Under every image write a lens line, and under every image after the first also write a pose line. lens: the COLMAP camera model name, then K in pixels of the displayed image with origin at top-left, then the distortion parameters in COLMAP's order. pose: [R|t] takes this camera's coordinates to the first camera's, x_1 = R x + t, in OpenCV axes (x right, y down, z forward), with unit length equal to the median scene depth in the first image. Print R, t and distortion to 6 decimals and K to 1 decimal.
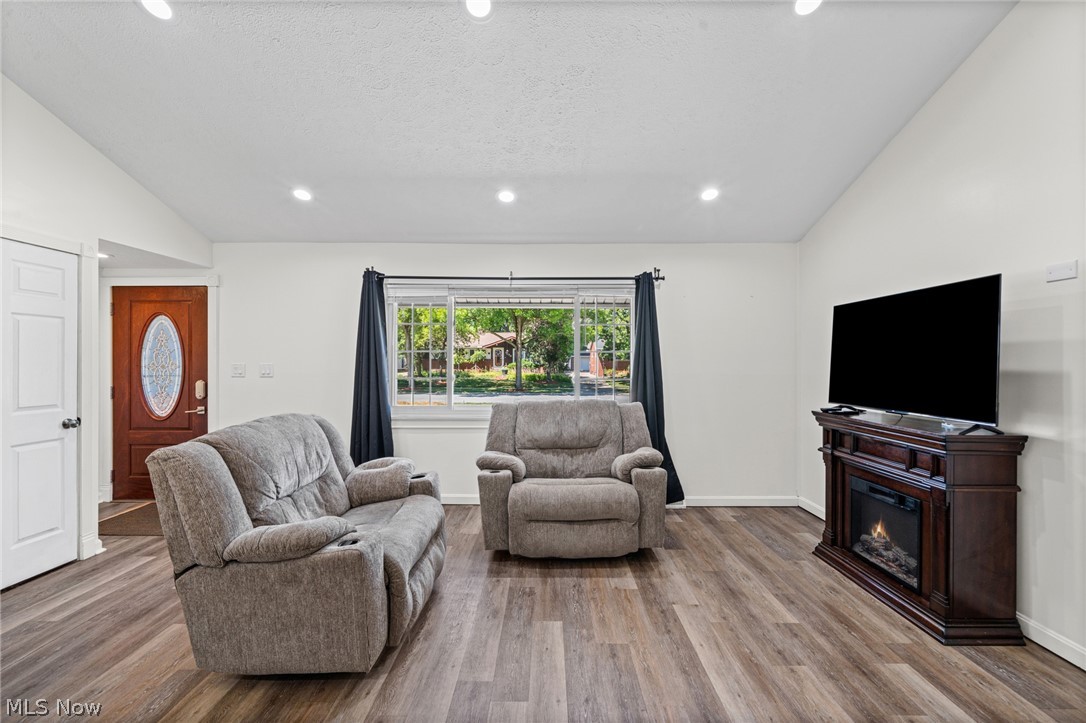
lens RADIAL K [[459.5, 0, 540.3], [0, 459.5, 361.2], [0, 0, 1]] dist [-0.000822, 0.000006]
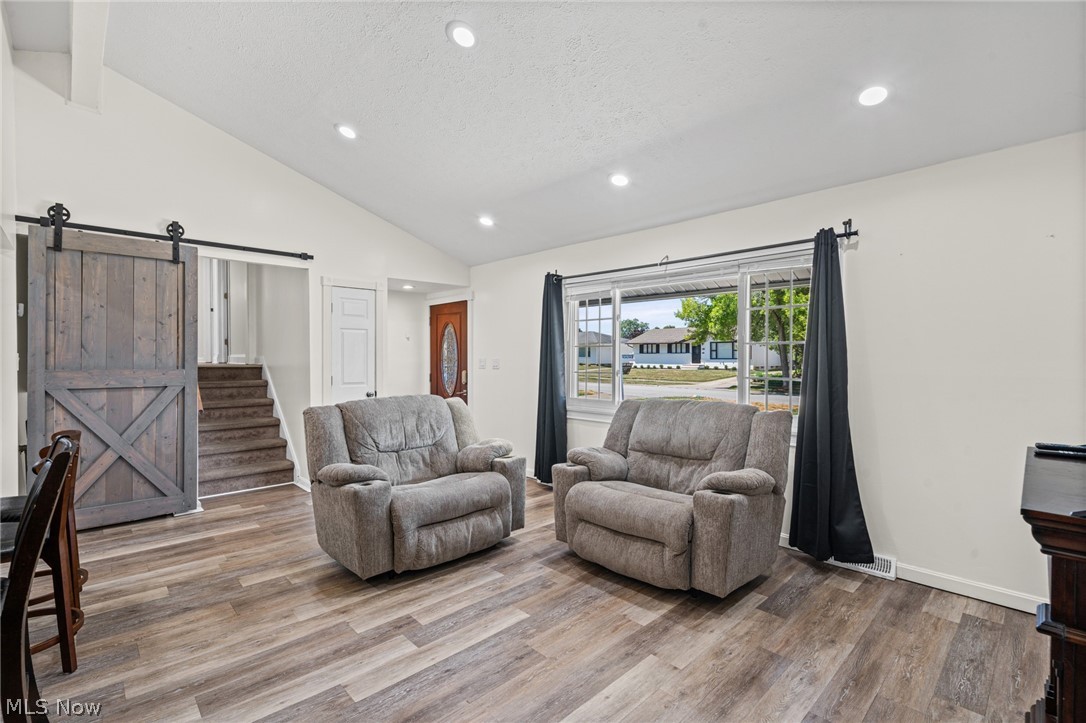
lens RADIAL K [[492.7, 0, 543.0], [0, 492.7, 361.5], [0, 0, 1]] dist [0.002895, 0.000555]
pose [[0.698619, 0.005263, -0.715475, 0.539938], [-0.000276, 0.999975, 0.007087, 0.005711], [0.715494, -0.004753, 0.698603, 0.180633]]
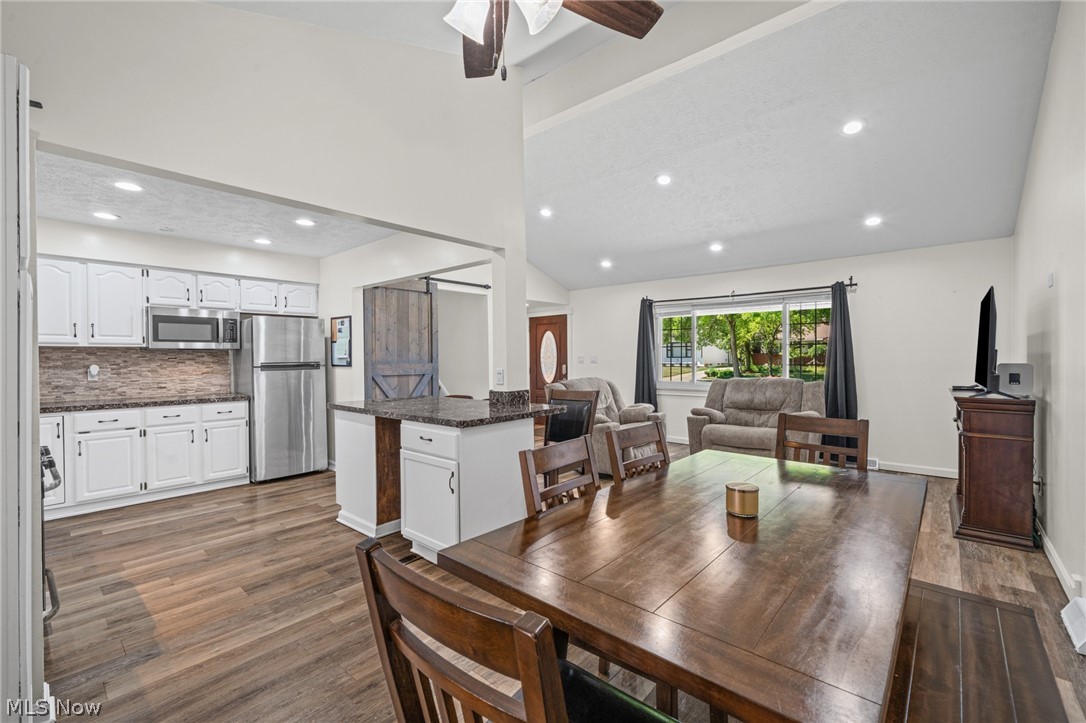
lens RADIAL K [[461.0, 0, 543.0], [0, 461.0, 361.5], [0, 0, 1]] dist [-0.000061, -0.000202]
pose [[0.762524, 0.000270, -0.646960, 0.496917], [0.006956, 0.999939, 0.008615, 0.015026], [0.646922, -0.011069, 0.762476, -0.596450]]
